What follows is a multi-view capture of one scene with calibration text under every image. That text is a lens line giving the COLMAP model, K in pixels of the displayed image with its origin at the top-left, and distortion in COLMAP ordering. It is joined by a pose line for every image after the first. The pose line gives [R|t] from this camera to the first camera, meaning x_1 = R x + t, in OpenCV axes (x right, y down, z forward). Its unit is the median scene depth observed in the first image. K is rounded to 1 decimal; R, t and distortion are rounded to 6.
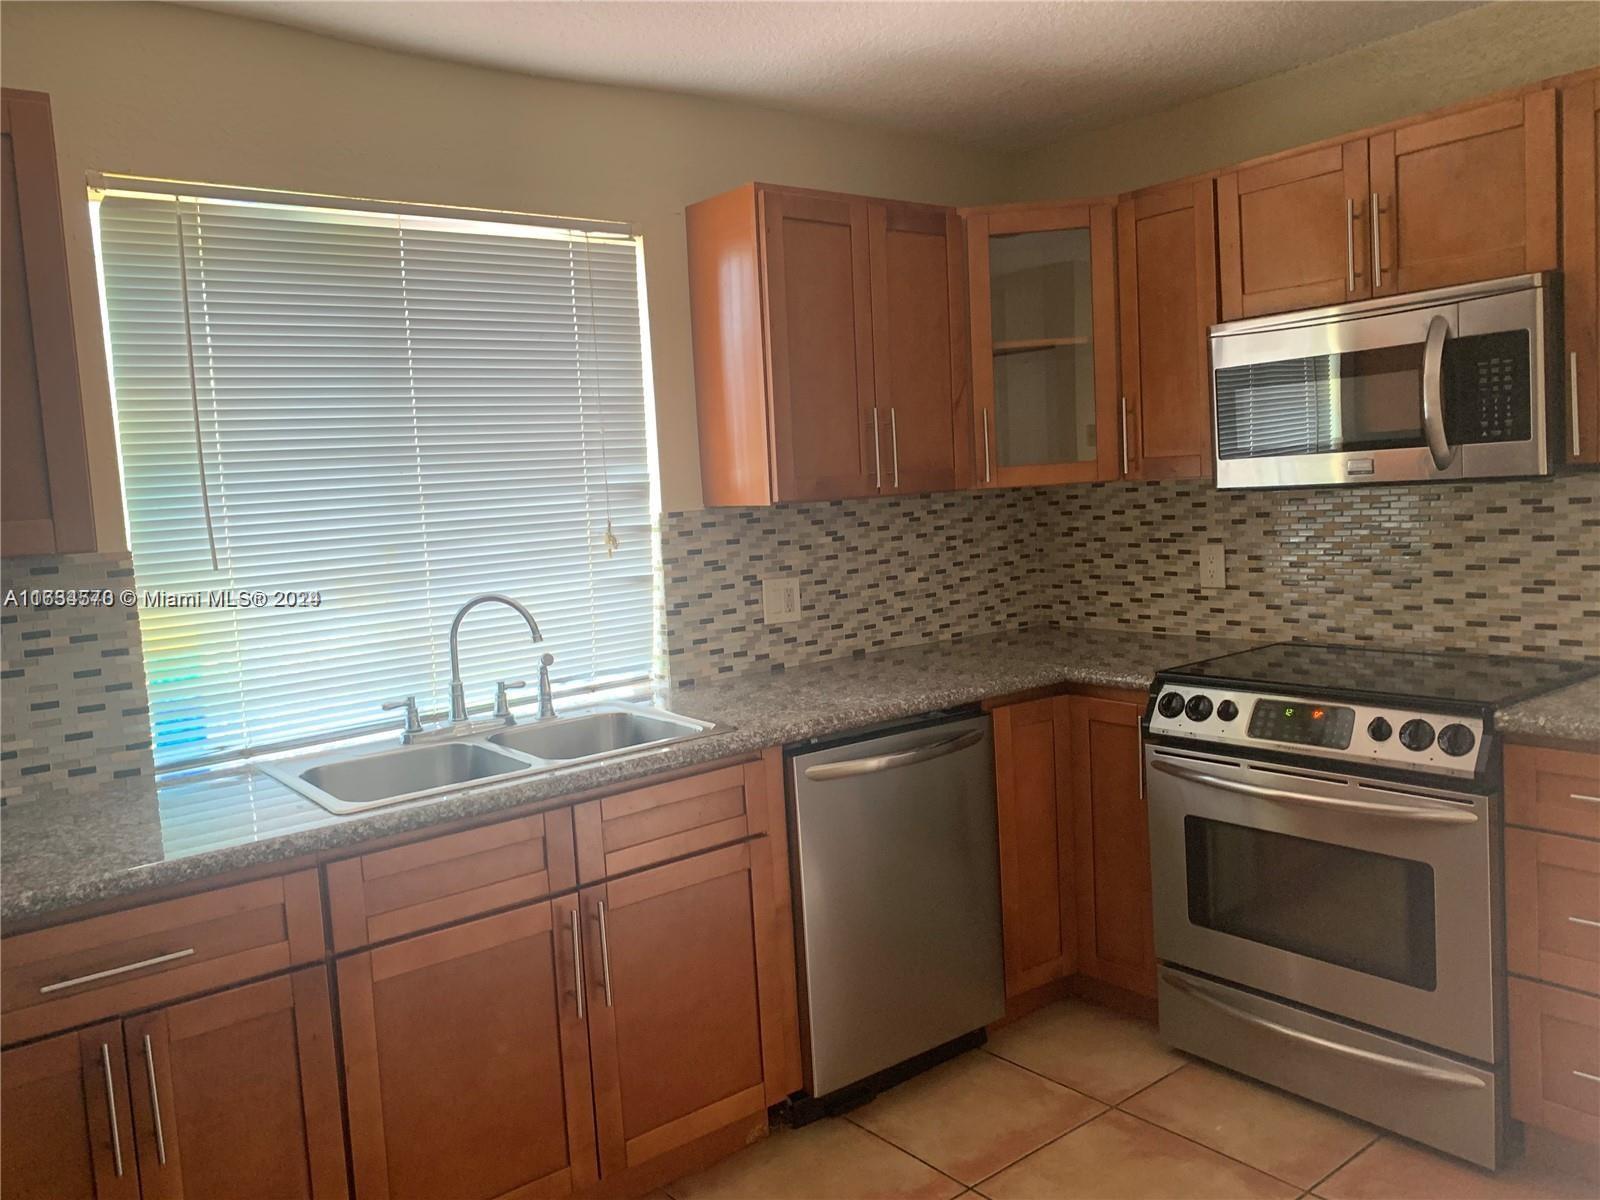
lens RADIAL K [[1202.1, 0, 802.5], [0, 1202.1, 595.6], [0, 0, 1]] dist [0.034206, -0.048899]
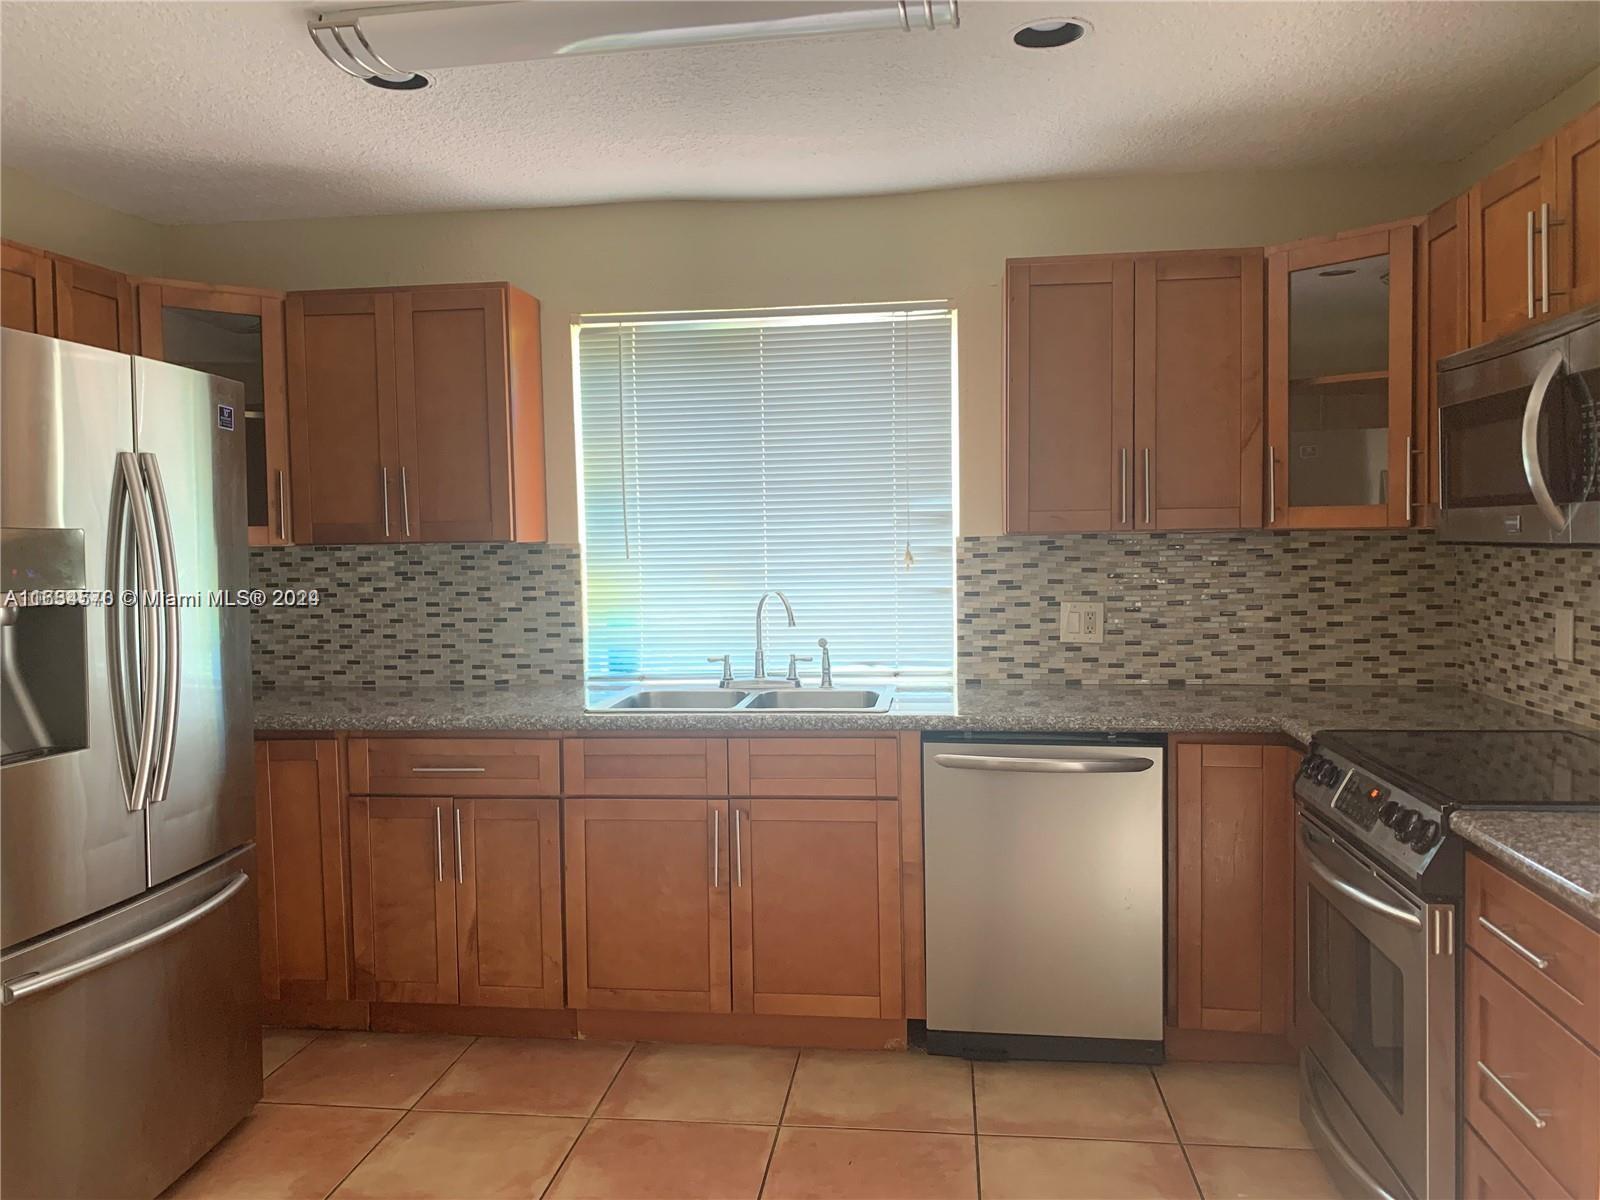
lens RADIAL K [[1202.1, 0, 789.7], [0, 1202.1, 605.0], [0, 0, 1]] dist [0.034206, -0.048899]
pose [[0.707555, 0.089378, -0.700983, 0.601194], [-0.091517, 0.995205, 0.034517, -0.026864], [0.700707, 0.039729, 0.712342, 0.028029]]
